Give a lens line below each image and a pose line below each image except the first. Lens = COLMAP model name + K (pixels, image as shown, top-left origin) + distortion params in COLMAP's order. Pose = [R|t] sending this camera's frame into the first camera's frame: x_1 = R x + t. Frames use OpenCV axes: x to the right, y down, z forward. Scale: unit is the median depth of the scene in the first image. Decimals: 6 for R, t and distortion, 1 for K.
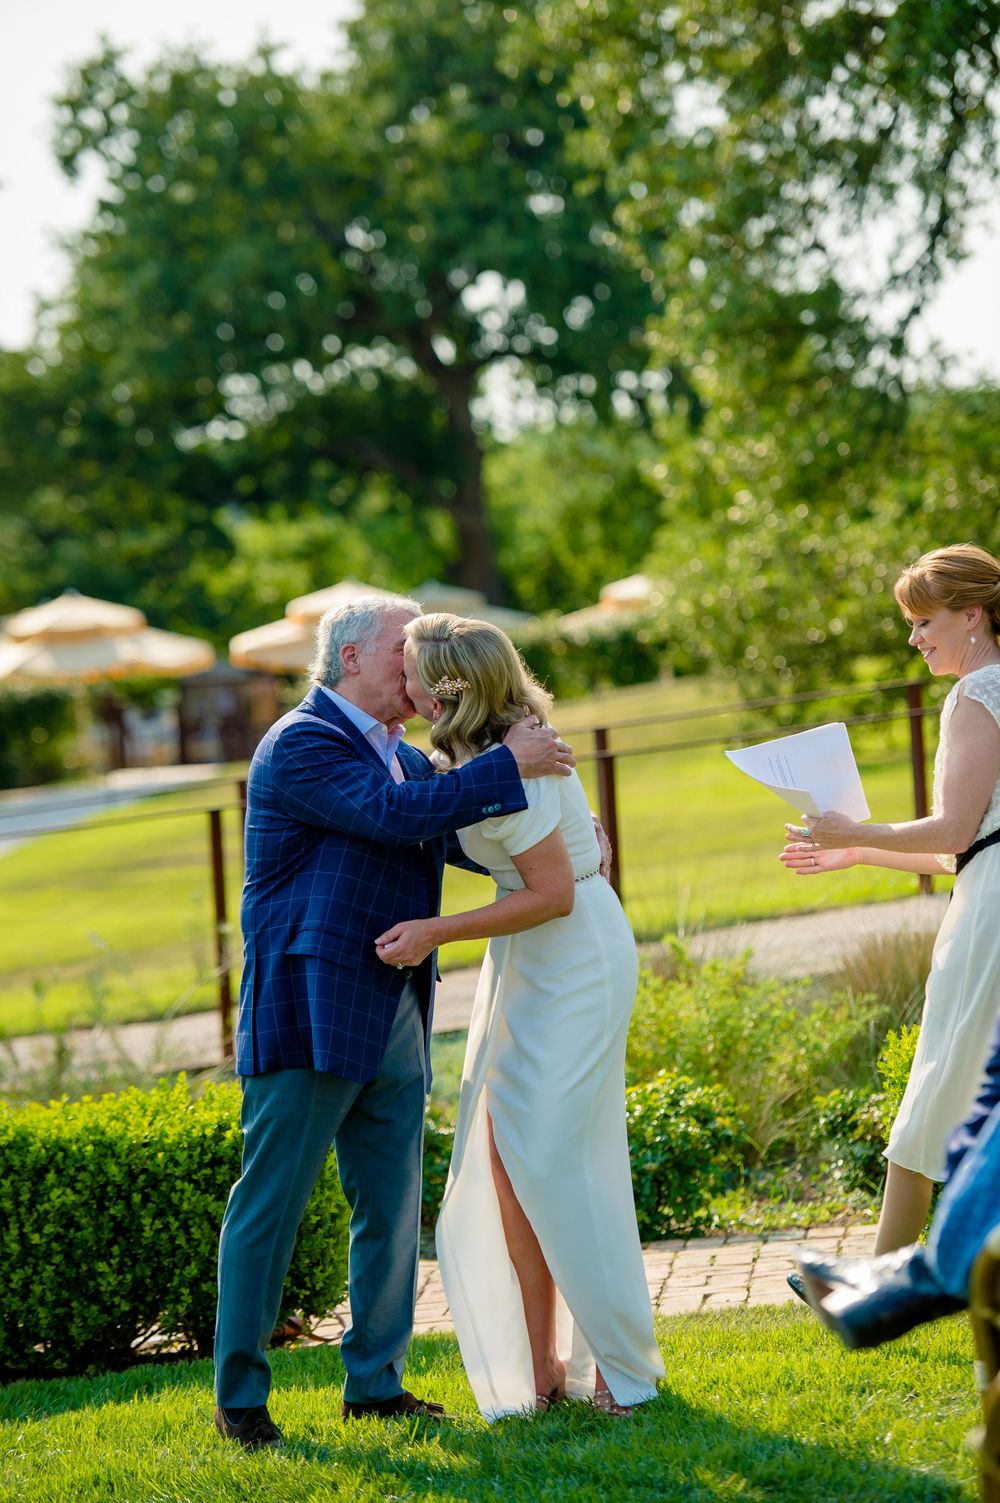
lens RADIAL K [[5556.4, 0, 500.0], [0, 5556.4, 751.5], [0, 0, 1]] dist [0.403048, 2.401390]
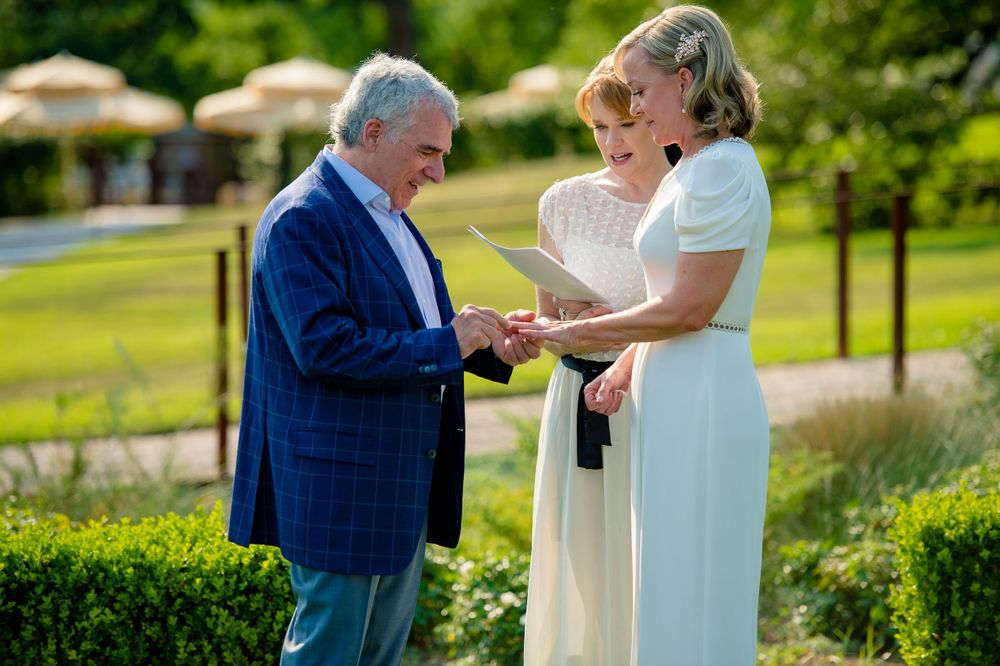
lens RADIAL K [[4588.7, 0, 500.0], [0, 4588.7, 333.0], [0, 0, 1]] dist [0.599198, 16.828388]
pose [[0.998211, 0.055320, 0.022675, -0.026603], [-0.055887, 0.998119, 0.025196, 0.001372], [-0.021238, -0.026418, 0.999425, 0.139038]]
